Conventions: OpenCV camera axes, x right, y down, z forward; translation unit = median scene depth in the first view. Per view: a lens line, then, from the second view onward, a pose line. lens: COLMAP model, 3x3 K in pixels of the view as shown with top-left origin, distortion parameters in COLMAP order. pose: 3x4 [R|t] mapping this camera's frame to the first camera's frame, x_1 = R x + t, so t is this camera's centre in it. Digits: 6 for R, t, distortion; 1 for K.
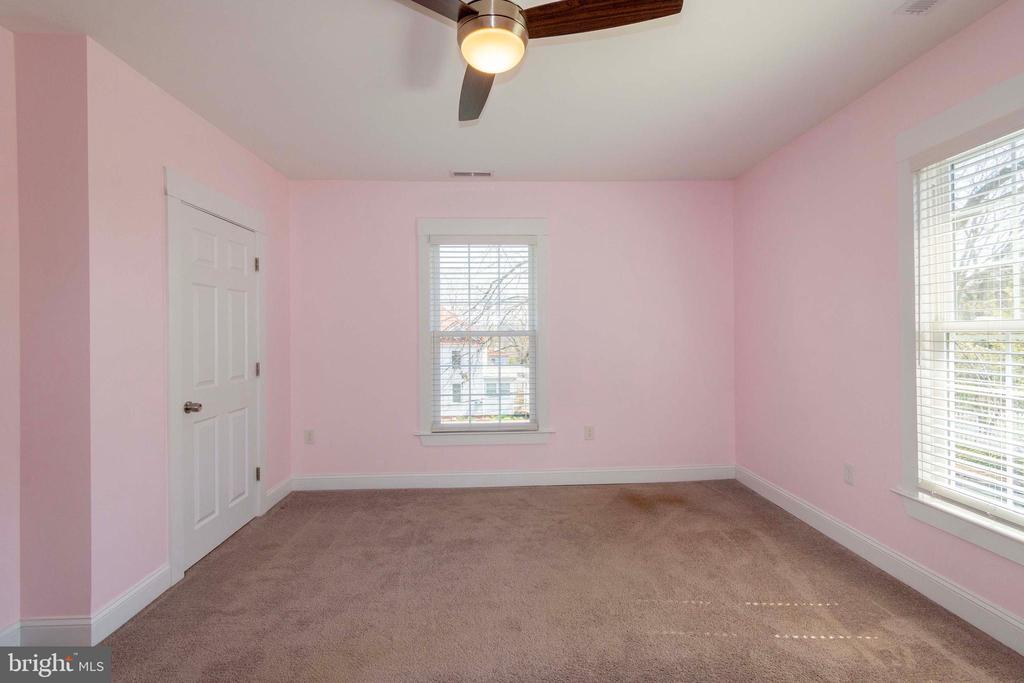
lens RADIAL K [[453.5, 0, 513.6], [0, 453.5, 335.4], [0, 0, 1]] dist [0.004607, 0.000409]
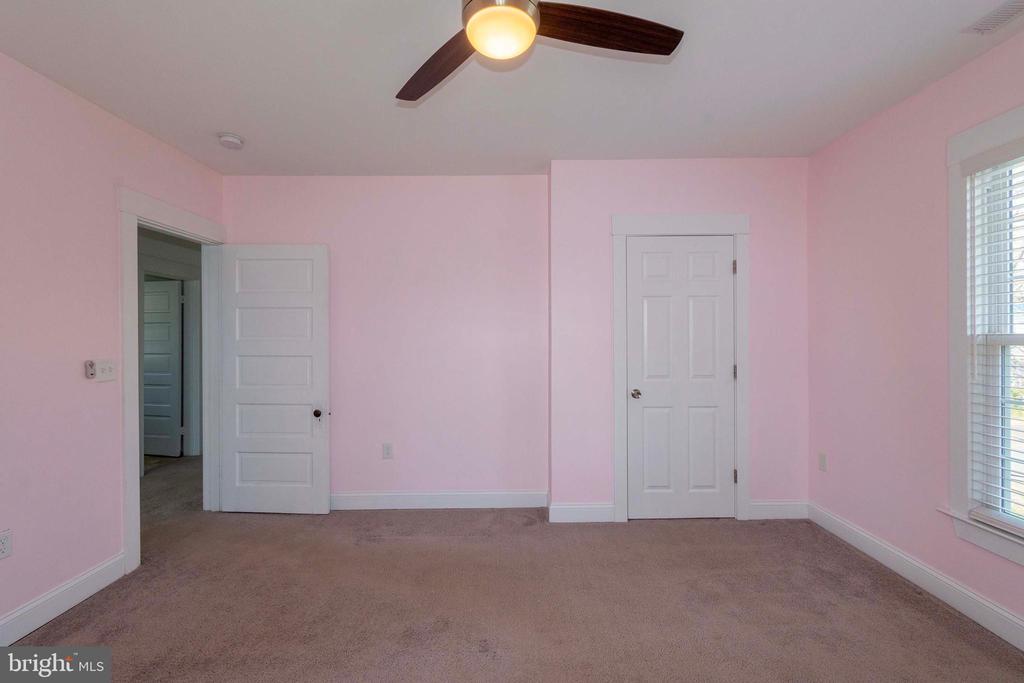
lens RADIAL K [[453.5, 0, 513.9], [0, 453.5, 338.5], [0, 0, 1]] dist [0.004607, 0.000409]
pose [[-0.023516, 0.015184, -0.999608, 0.458646], [-0.001142, 0.999884, 0.015215, -0.013180], [0.999723, 0.001499, -0.023496, 0.554732]]
